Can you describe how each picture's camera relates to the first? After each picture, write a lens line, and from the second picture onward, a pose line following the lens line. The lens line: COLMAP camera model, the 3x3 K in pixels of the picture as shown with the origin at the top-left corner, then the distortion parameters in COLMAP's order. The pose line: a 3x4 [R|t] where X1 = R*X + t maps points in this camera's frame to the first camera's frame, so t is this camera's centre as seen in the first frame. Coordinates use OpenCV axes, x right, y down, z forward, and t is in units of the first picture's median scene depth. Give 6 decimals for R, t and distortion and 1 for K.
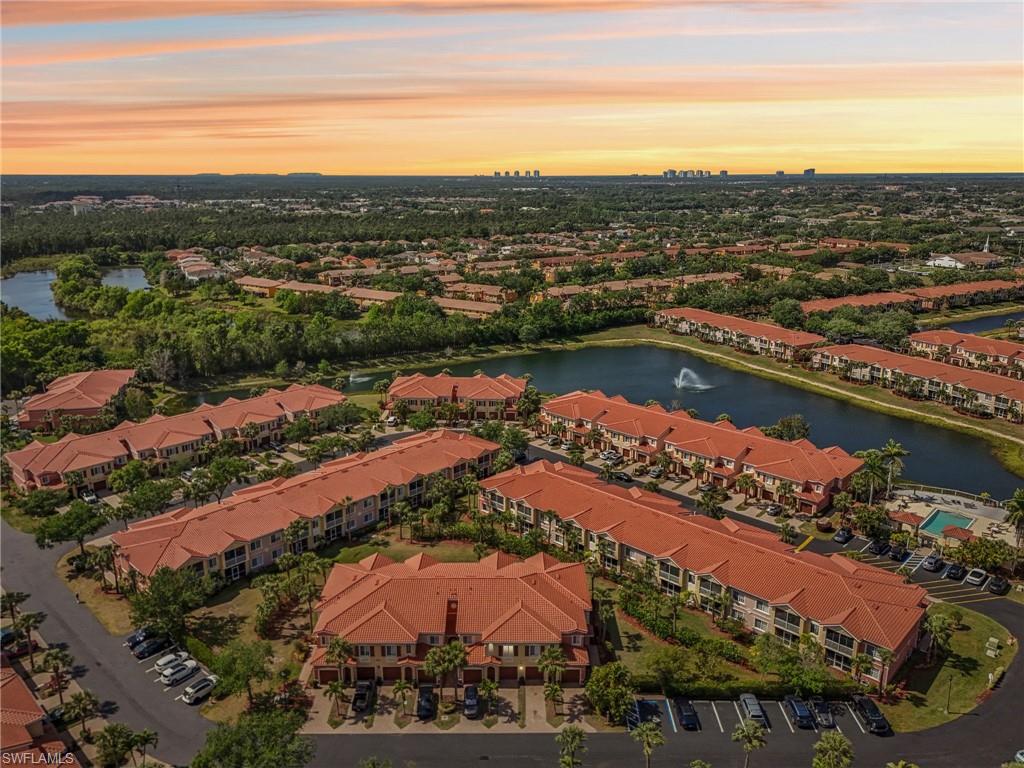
lens RADIAL K [[756.7, 0, 512.0], [0, 756.7, 384.0], [0, 0, 1]] dist [0.068244, -0.059980]
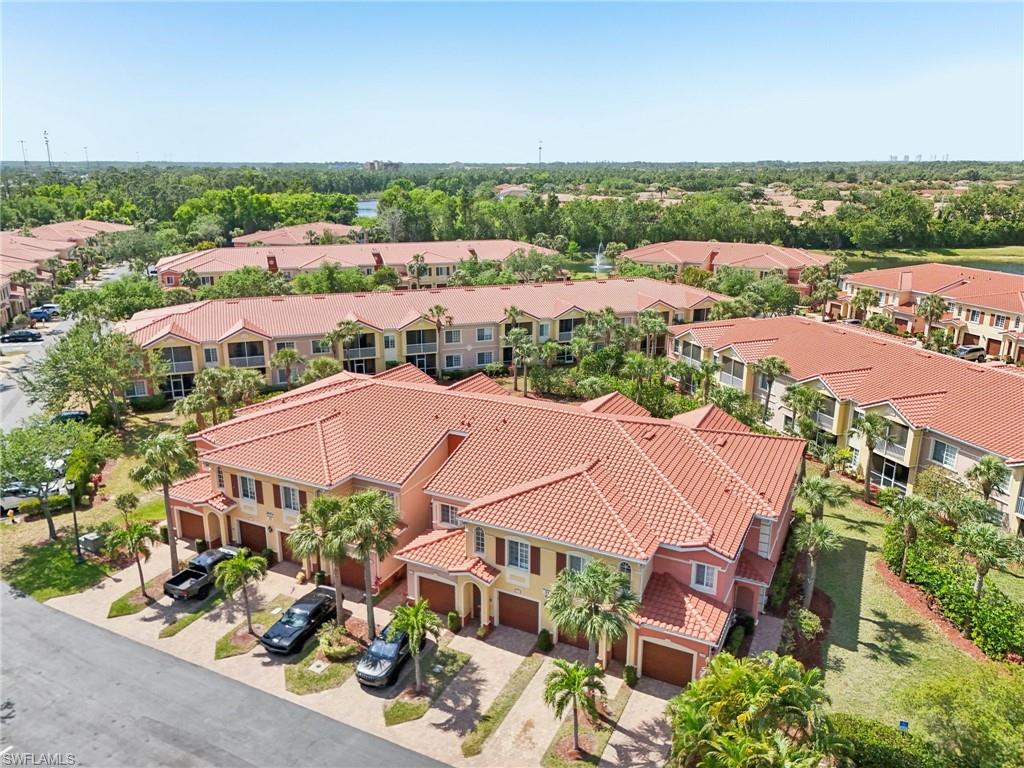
lens RADIAL K [[756.7, 0, 512.0], [0, 756.7, 384.0], [0, 0, 1]] dist [0.068244, -0.059980]
pose [[0.892819, 0.128799, -0.431608, 0.143549], [-0.126033, 0.991403, 0.035141, 0.236778], [0.432424, 0.023023, 0.901376, 0.613447]]
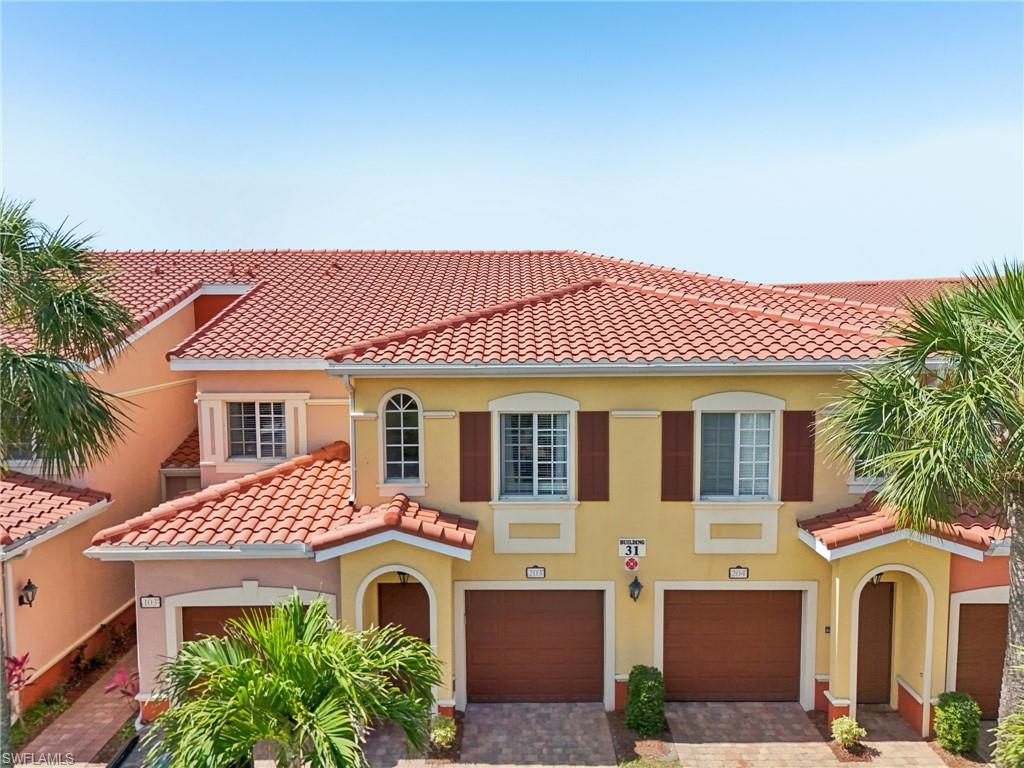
lens RADIAL K [[756.7, 0, 512.0], [0, 756.7, 384.0], [0, 0, 1]] dist [0.068244, -0.059980]
pose [[0.999993, 0.003577, -0.000790, -0.013628], [-0.003661, 0.983305, -0.181928, 0.348269], [0.000126, 0.181930, 0.983311, 0.837451]]
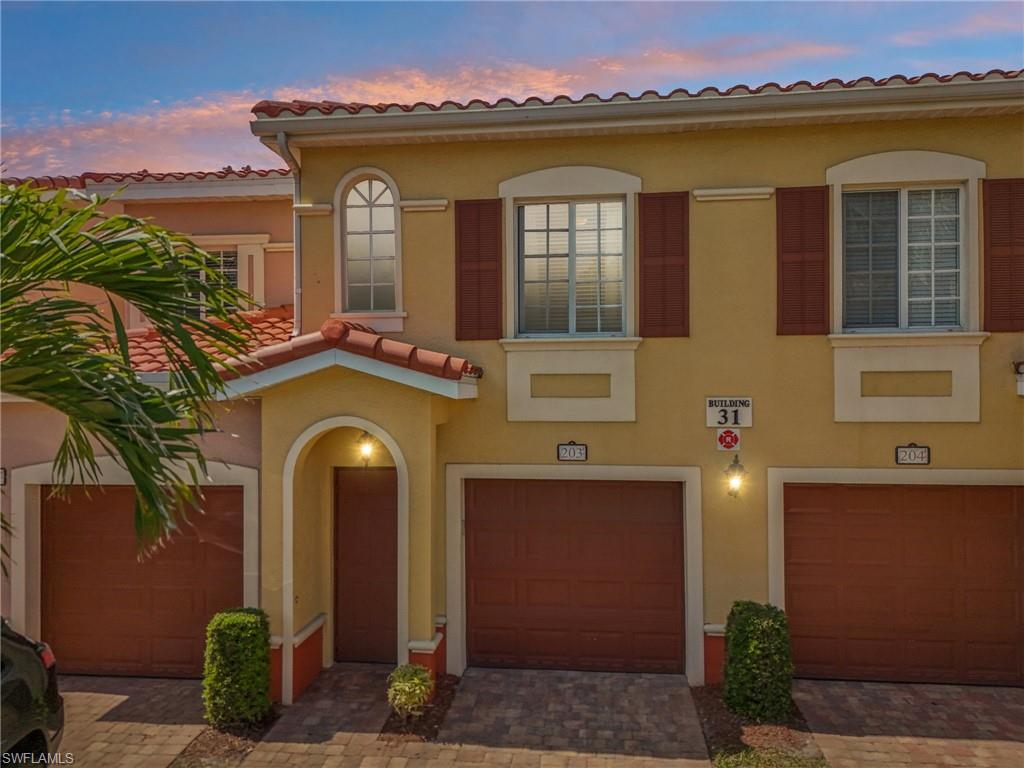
lens RADIAL K [[756.7, 0, 512.0], [0, 756.7, 384.0], [0, 0, 1]] dist [0.068244, -0.059980]
pose [[0.993661, 0.001225, -0.112410, -0.006866], [-0.032295, 0.960901, -0.275002, 0.371989], [0.107678, 0.276889, 0.954850, 0.889989]]
